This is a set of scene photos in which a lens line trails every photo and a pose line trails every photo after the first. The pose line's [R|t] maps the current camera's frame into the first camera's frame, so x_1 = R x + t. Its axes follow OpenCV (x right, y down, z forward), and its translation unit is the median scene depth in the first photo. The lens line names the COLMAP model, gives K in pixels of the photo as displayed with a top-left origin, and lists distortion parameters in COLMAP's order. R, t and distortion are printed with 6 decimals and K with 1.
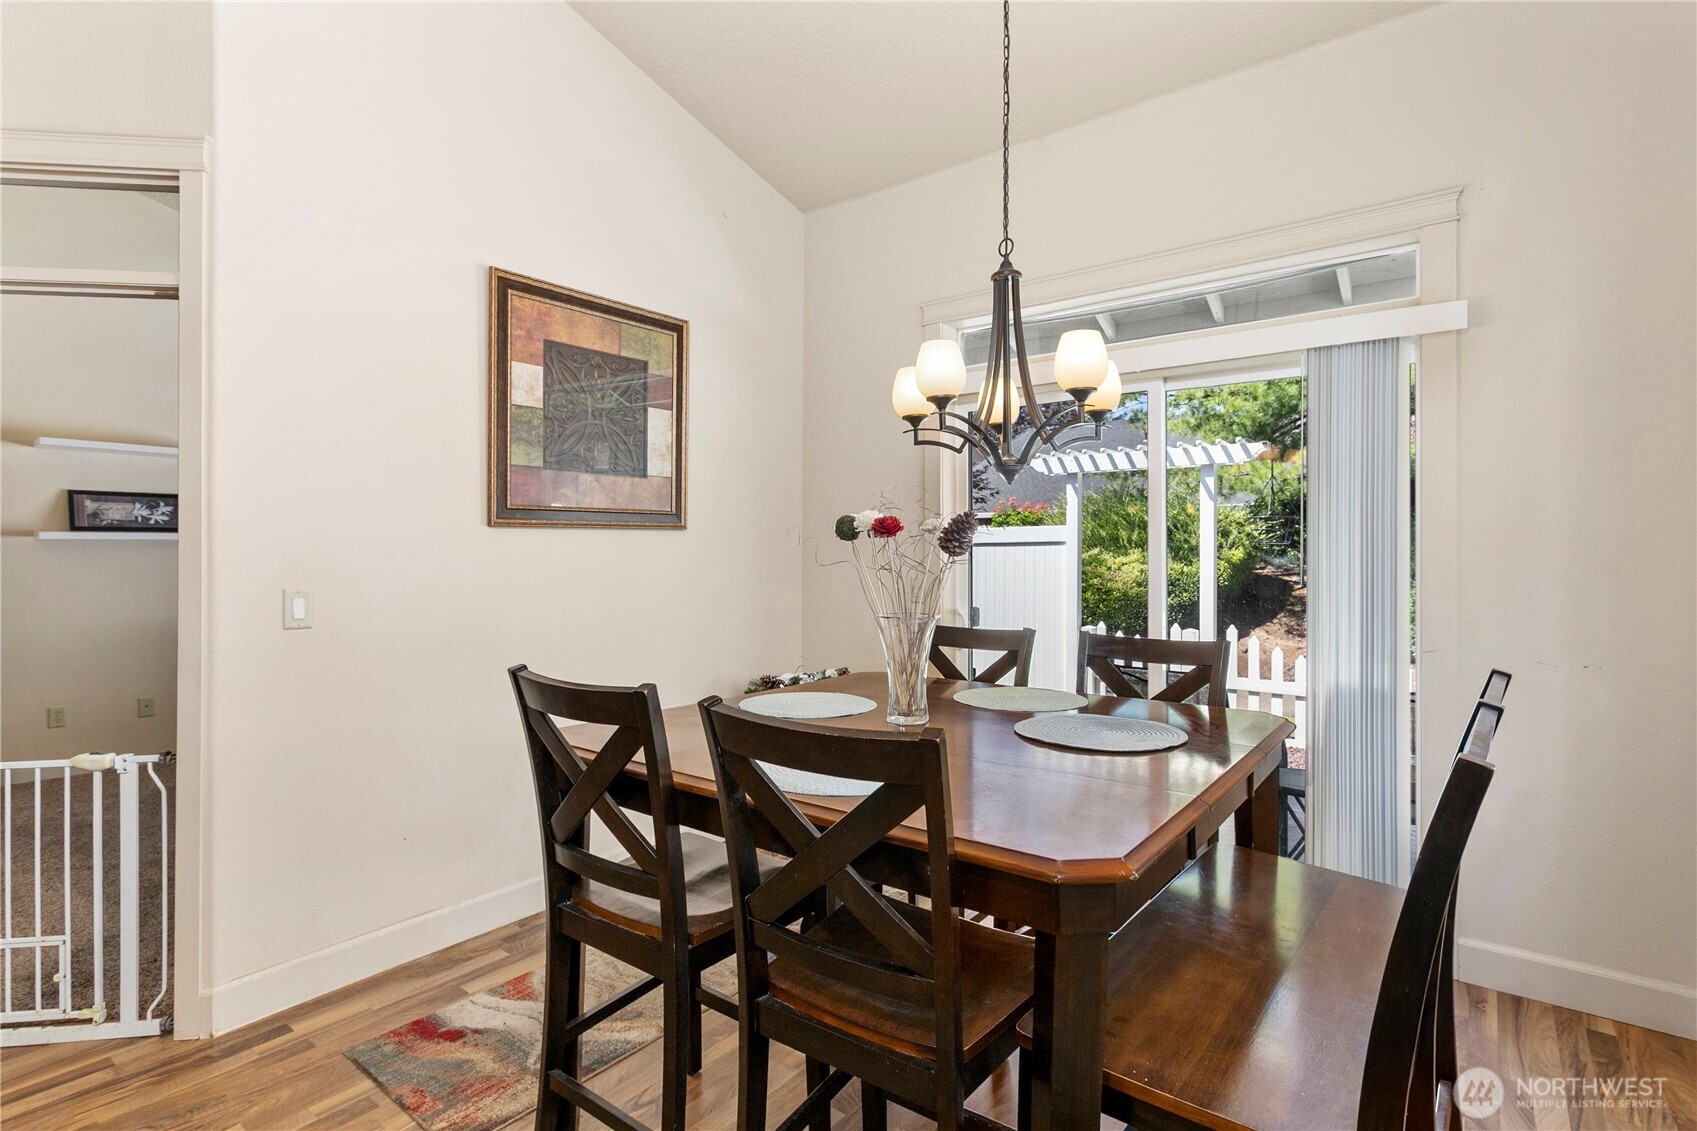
lens RADIAL K [[818.5, 0, 848.5], [0, 818.5, 565.5], [0, 0, 1]] dist [0.001489, 0.000068]
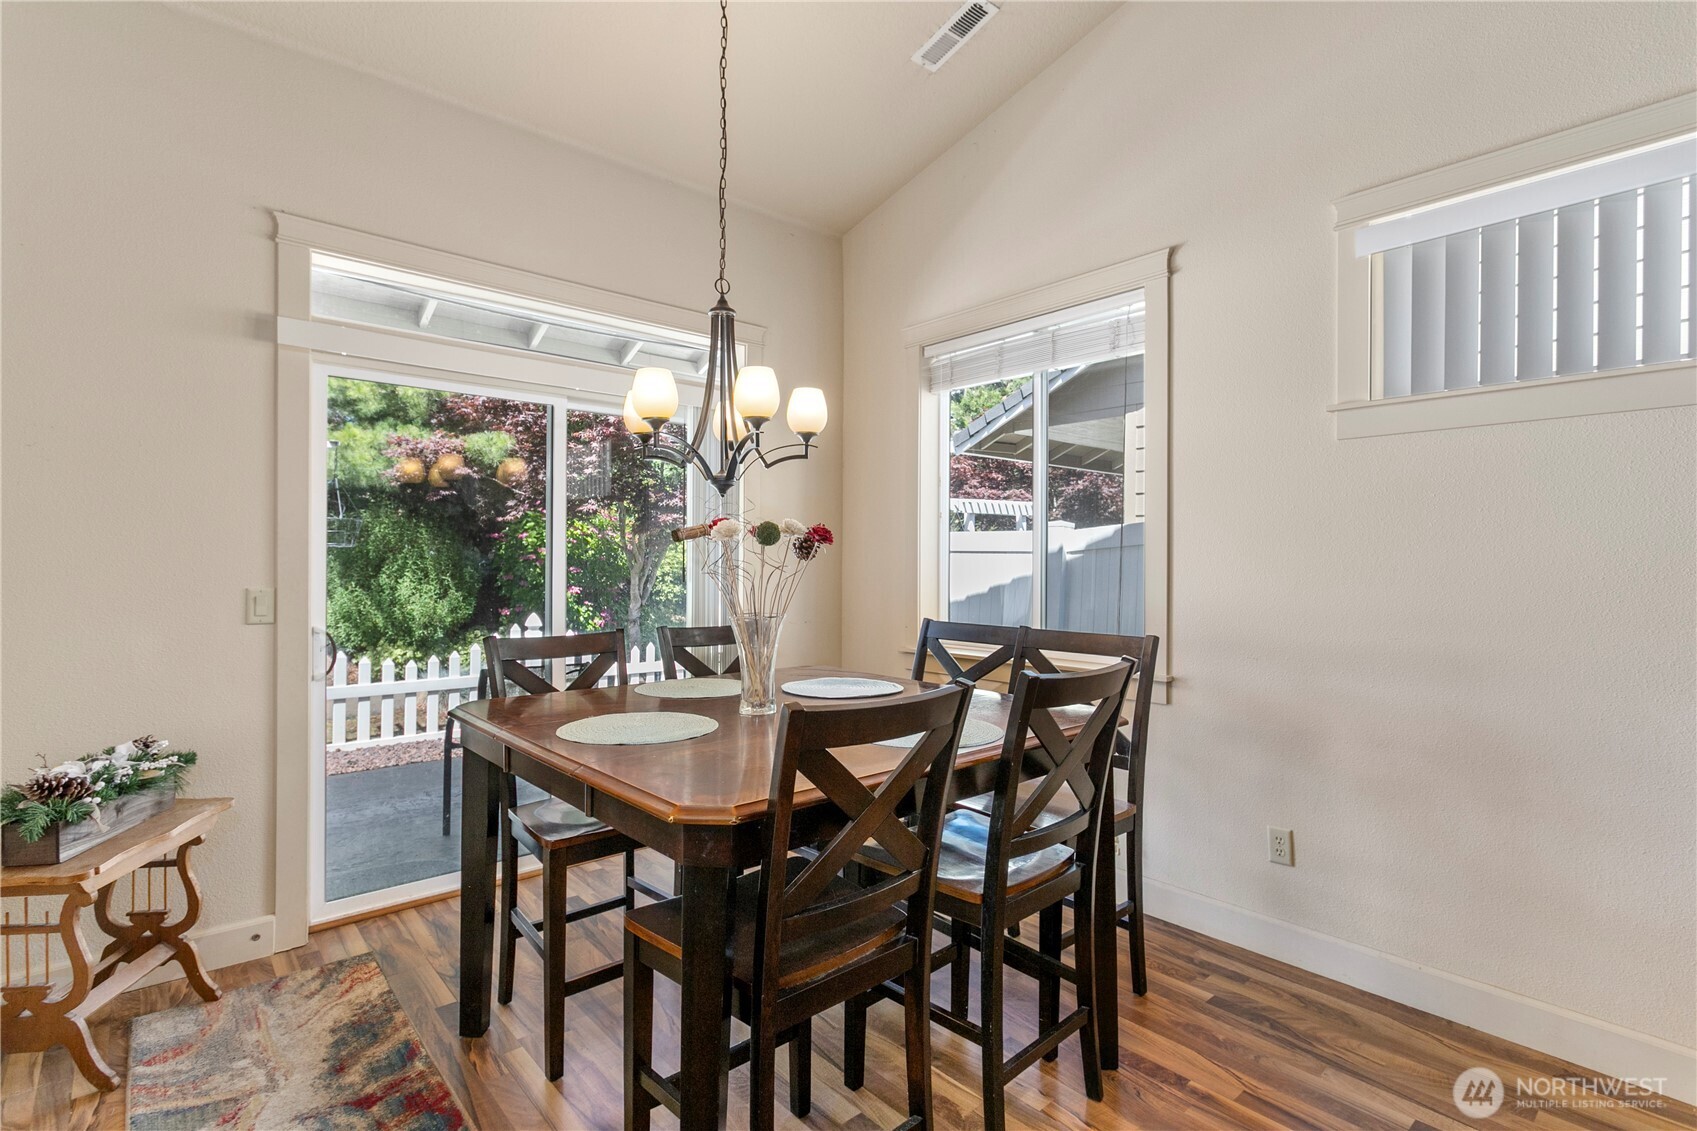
lens RADIAL K [[818.5, 0, 848.5], [0, 818.5, 565.5], [0, 0, 1]] dist [0.001489, 0.000068]
pose [[0.181221, 0.003608, 0.983436, -0.828022], [-0.002837, 0.999991, -0.003146, -0.002399], [-0.983438, -0.002220, 0.181230, 0.580837]]
